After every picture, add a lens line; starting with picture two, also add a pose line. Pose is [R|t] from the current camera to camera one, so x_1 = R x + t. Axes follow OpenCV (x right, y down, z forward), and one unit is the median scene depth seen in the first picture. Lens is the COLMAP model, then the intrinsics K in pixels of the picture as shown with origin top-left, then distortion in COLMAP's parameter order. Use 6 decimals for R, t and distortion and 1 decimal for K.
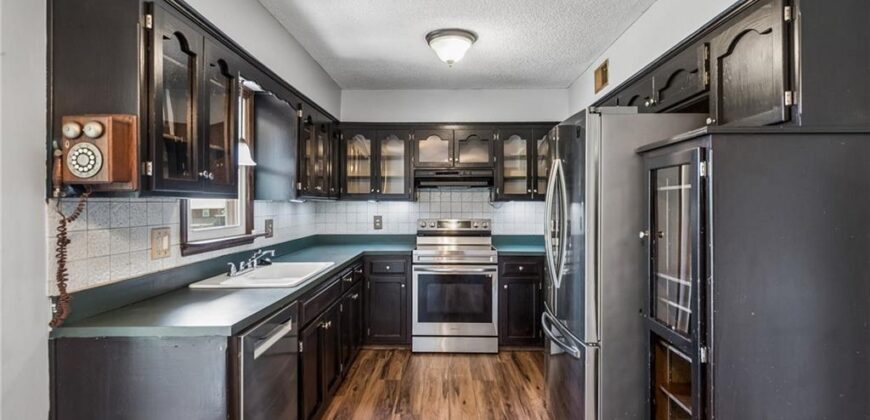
lens RADIAL K [[431.1, 0, 439.4], [0, 431.1, 204.2], [0, 0, 1]] dist [0.002488, 0.000464]
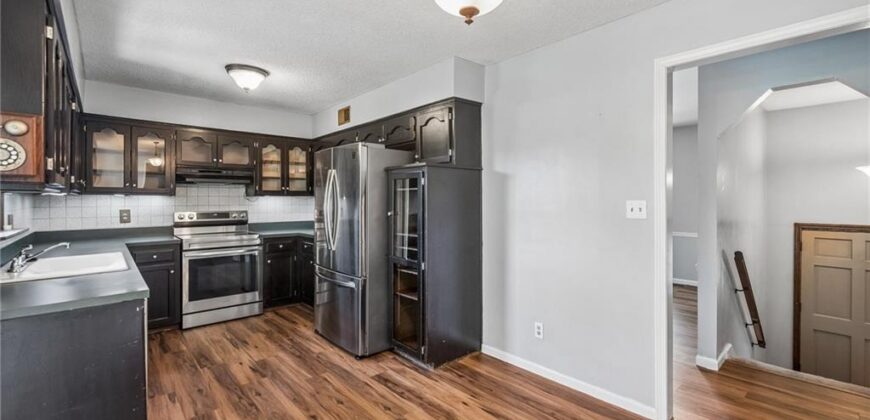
lens RADIAL K [[368.7, 0, 438.4], [0, 368.7, 204.2], [0, 0, 1]] dist [0.001193, 0.000085]
pose [[0.722998, -0.009252, 0.690788, -0.288437], [0.000580, 0.999918, 0.012785, 0.005081], [-0.690849, -0.008843, 0.722945, -0.186283]]
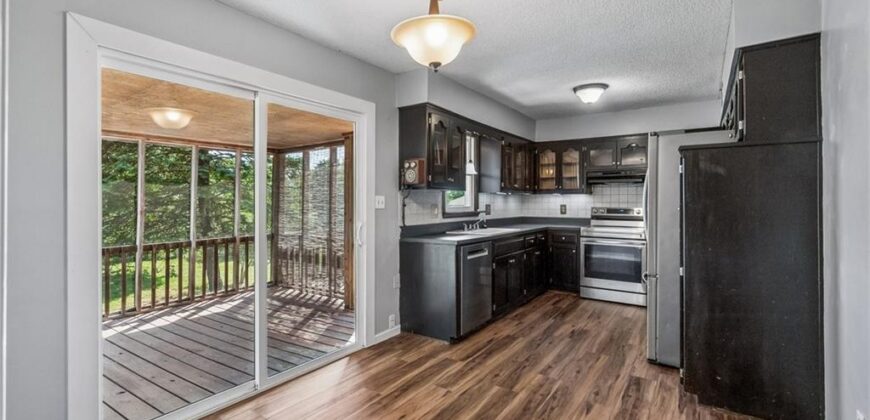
lens RADIAL K [[390.4, 0, 435.0], [0, 390.4, 210.0], [0, 0, 1]] dist [0.000245, 0.000083]
pose [[0.832092, 0.014050, -0.554460, 0.306421], [-0.004134, 0.999808, 0.019133, 0.029918], [0.554622, -0.013628, 0.831991, -0.436349]]
